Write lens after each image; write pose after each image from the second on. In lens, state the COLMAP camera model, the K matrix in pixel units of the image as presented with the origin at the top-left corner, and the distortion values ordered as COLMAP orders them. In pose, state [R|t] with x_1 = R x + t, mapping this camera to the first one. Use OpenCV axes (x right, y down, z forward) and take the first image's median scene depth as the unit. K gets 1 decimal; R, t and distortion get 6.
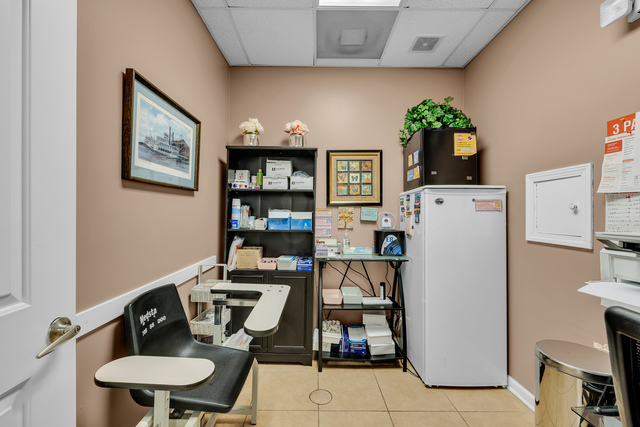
lens RADIAL K [[267.2, 0, 321.3], [0, 267.2, 212.1], [0, 0, 1]] dist [-0.003626, 0.001526]
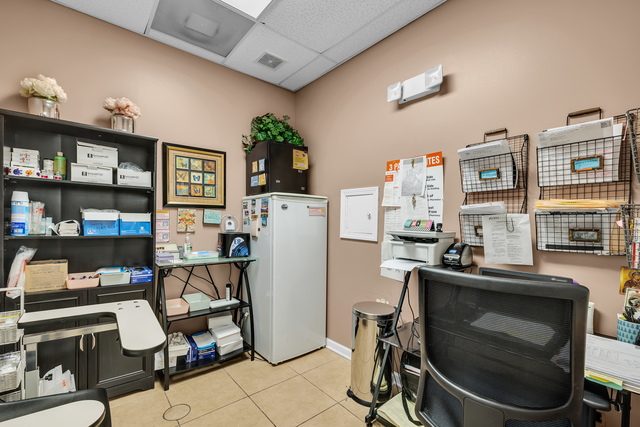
lens RADIAL K [[274.5, 0, 318.5], [0, 274.5, 229.0], [0, 0, 1]] dist [-0.000405, -0.000166]
pose [[0.772064, -0.014415, 0.635381, -0.180507], [-0.019162, 0.998760, 0.045943, -0.001573], [-0.635255, -0.047646, 0.770831, -0.019288]]
